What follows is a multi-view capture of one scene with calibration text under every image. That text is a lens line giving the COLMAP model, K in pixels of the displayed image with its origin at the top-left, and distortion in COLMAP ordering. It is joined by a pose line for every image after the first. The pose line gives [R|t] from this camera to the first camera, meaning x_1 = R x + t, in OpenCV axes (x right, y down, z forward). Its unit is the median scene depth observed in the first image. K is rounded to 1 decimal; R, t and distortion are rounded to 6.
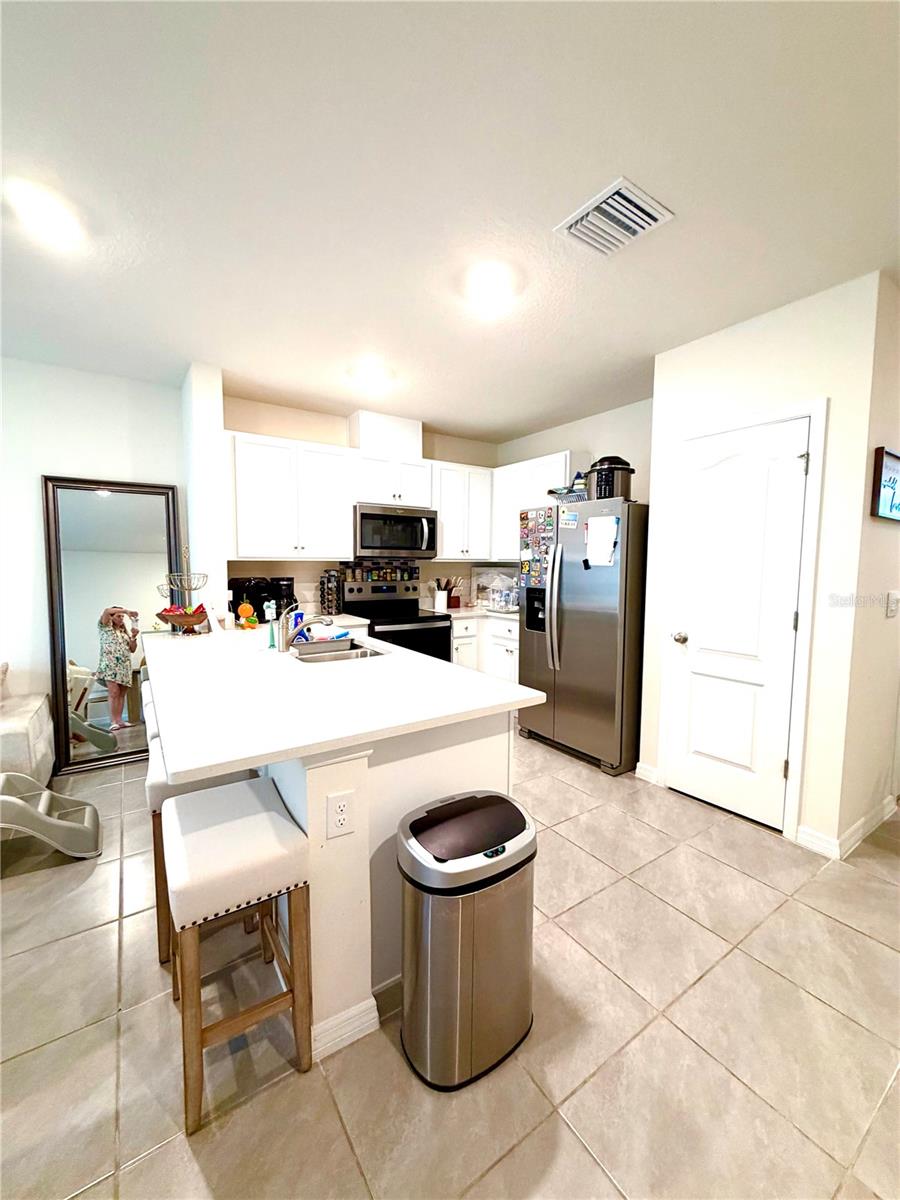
lens RADIAL K [[477.4, 0, 447.6], [0, 477.4, 599.7], [0, 0, 1]] dist [0.002314, -0.000943]
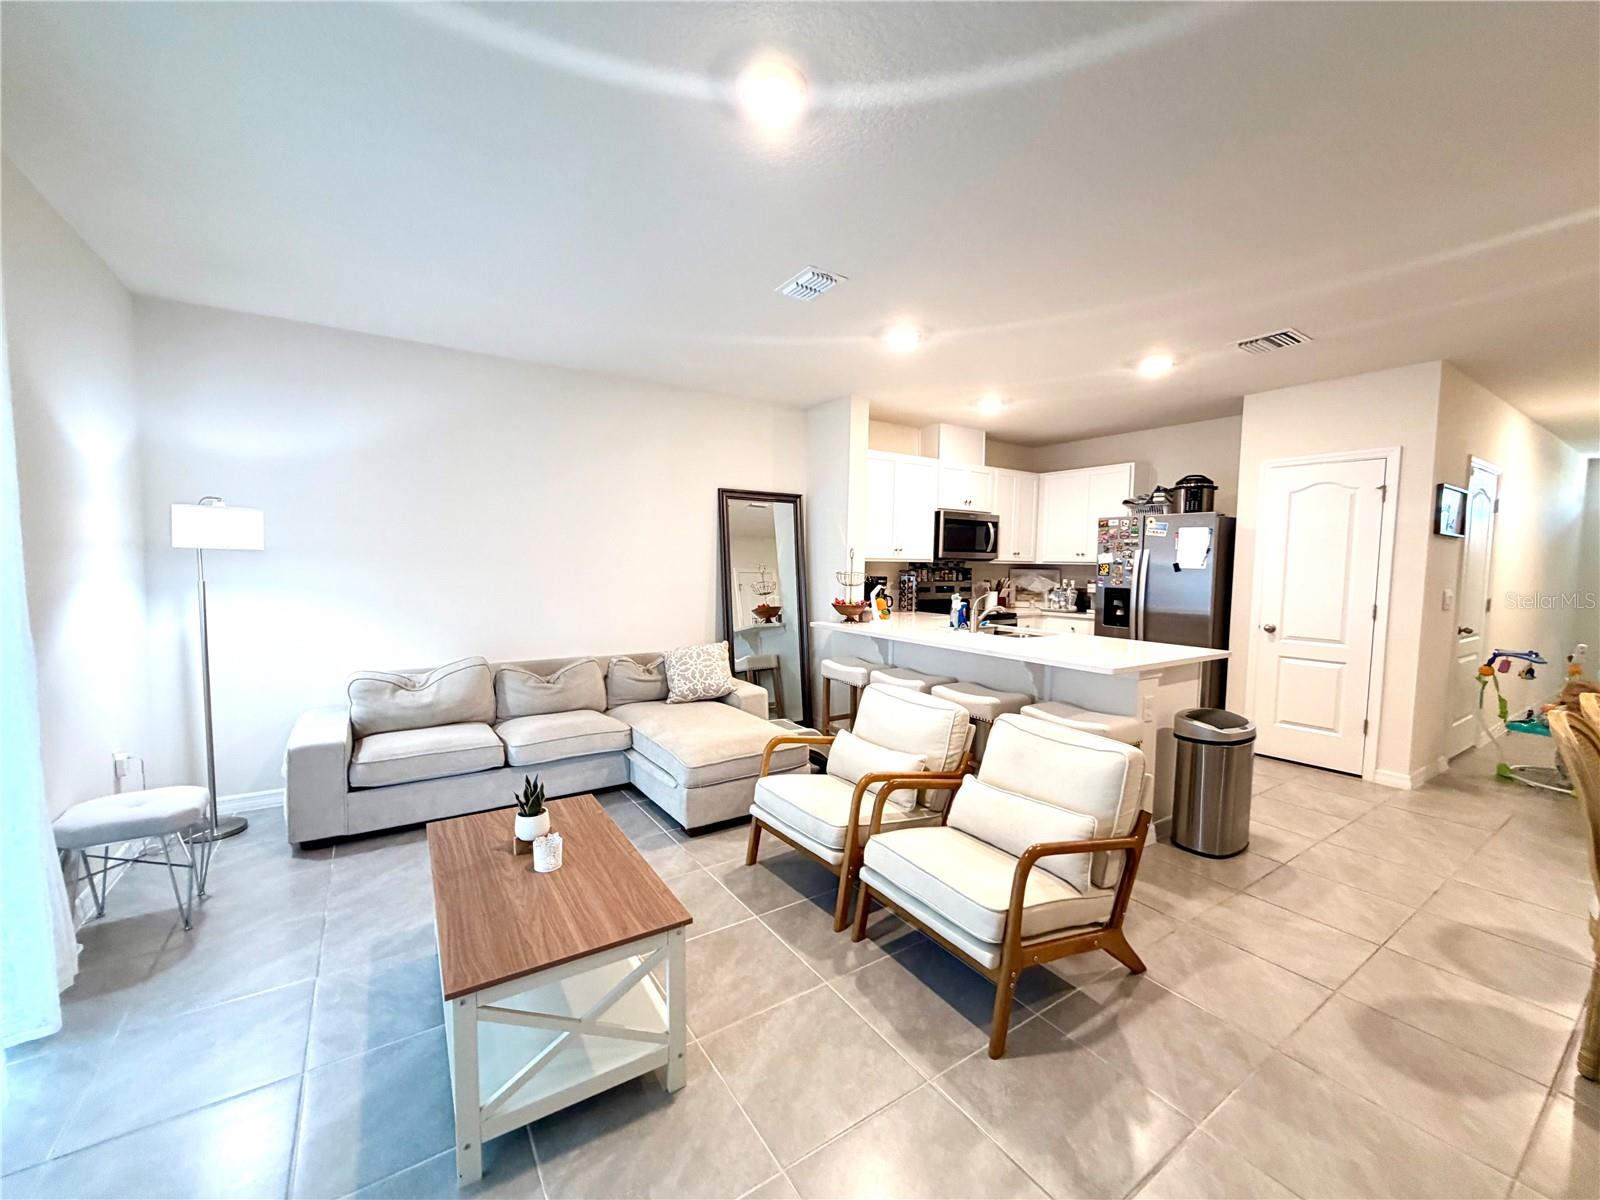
lens RADIAL K [[636.5, 0, 796.5], [0, 636.5, 602.6], [0, 0, 1]] dist [0.002314, -0.000943]
pose [[0.999936, 0.010255, -0.004848, -0.571685], [-0.010326, 0.999837, -0.014836, 0.040563], [0.004695, 0.014885, 0.999878, -0.509725]]
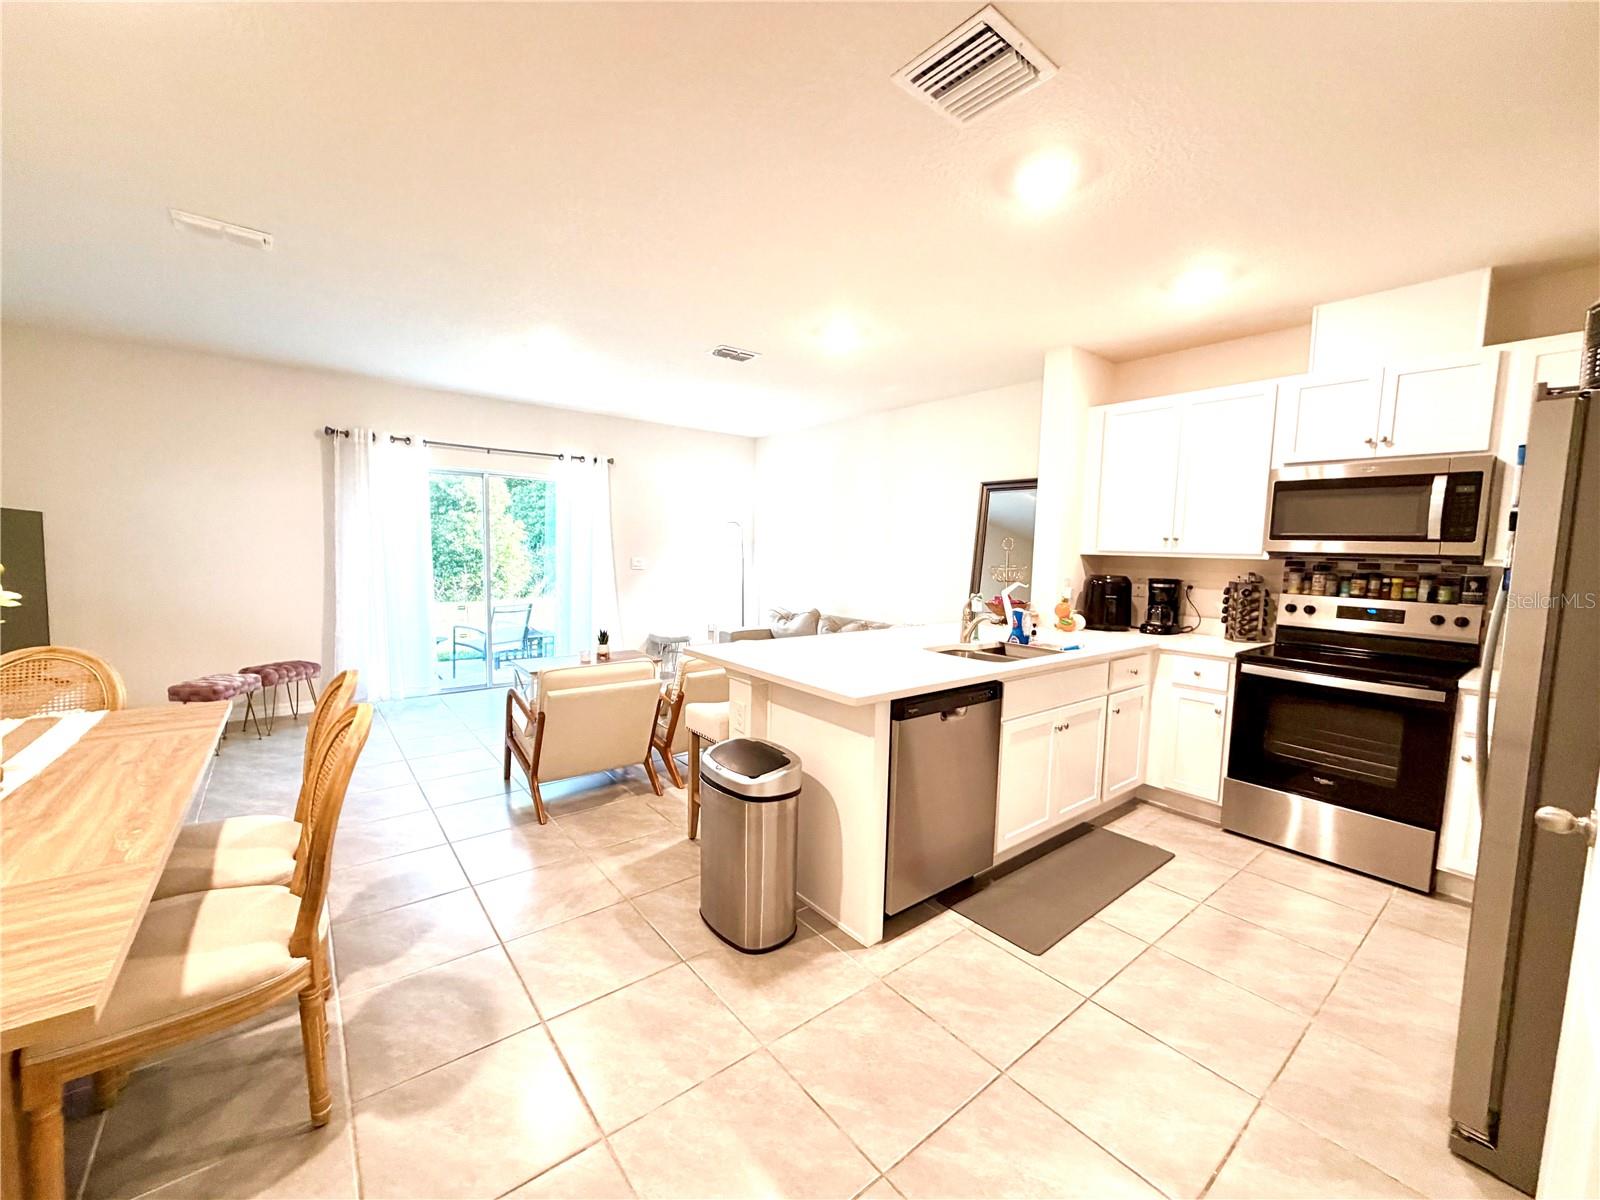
lens RADIAL K [[636.5, 0, 800.2], [0, 636.5, 601.5], [0, 0, 1]] dist [0.002314, -0.000943]
pose [[0.085069, 0.085901, -0.992665, 0.665983], [-0.102907, 0.991706, 0.076999, -0.031766], [0.991047, 0.095602, 0.093204, 0.368202]]
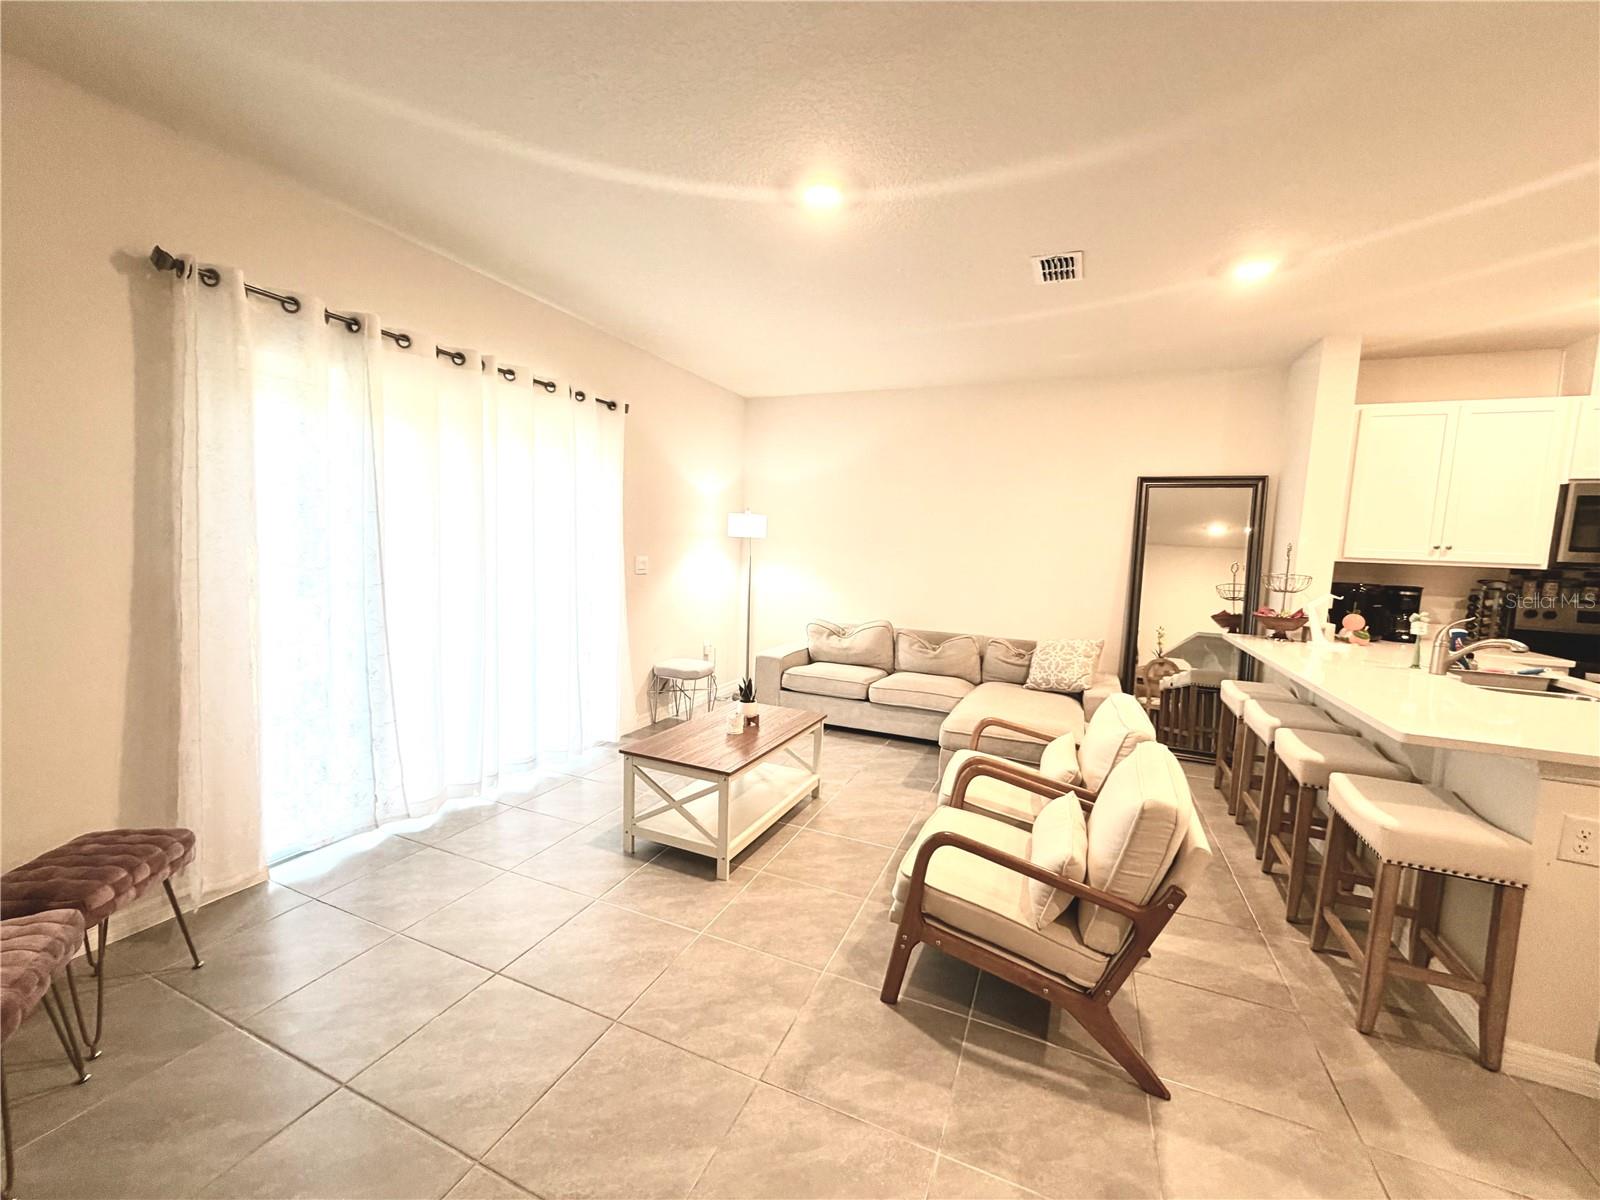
lens RADIAL K [[636.5, 0, 799.9], [0, 636.5, 602.2], [0, 0, 1]] dist [0.002314, -0.000943]
pose [[0.542267, 0.097010, -0.834587, -0.021369], [-0.102601, 0.993524, 0.048820, 0.030037], [0.833919, 0.059156, 0.548708, -0.381191]]
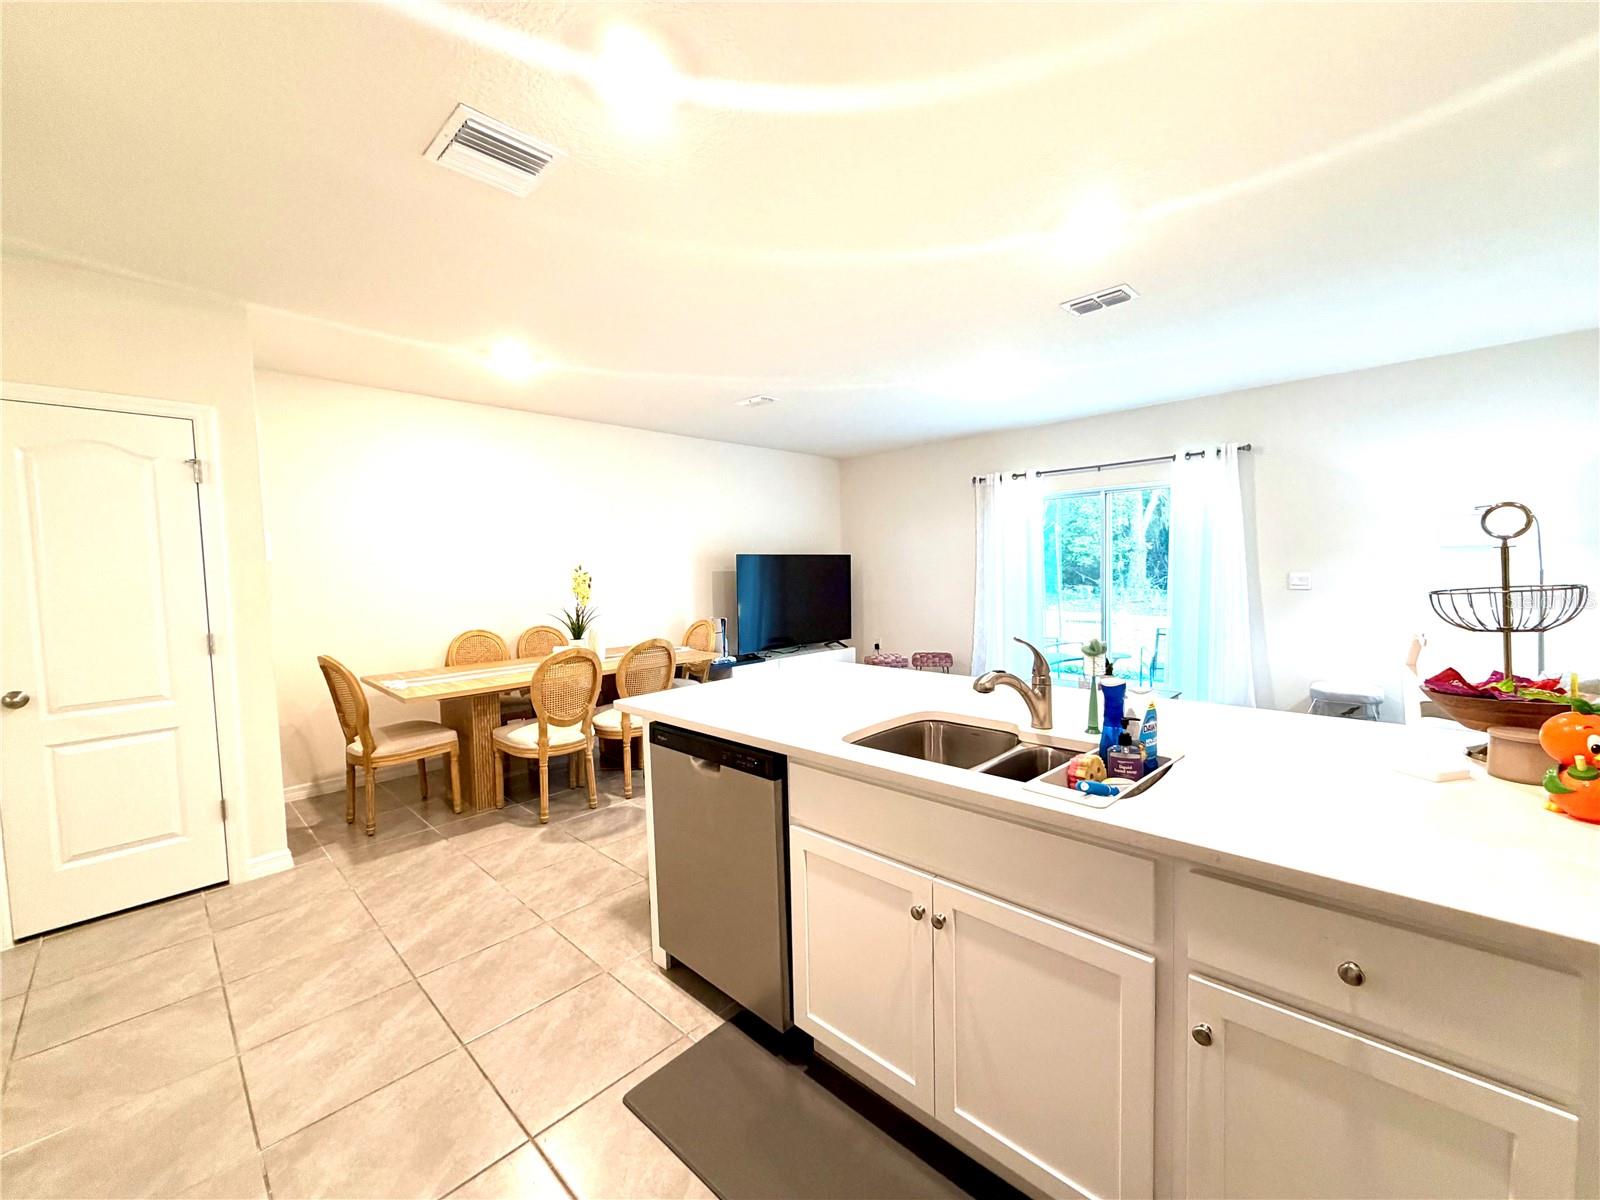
lens RADIAL K [[636.5, 0, 802.3], [0, 636.5, 602.7], [0, 0, 1]] dist [0.002314, -0.000943]
pose [[-0.974654, 0.036673, -0.220692, 0.050415], [0.006789, 0.990867, 0.134674, -0.091170], [0.223615, 0.129763, -0.966001, 1.137145]]
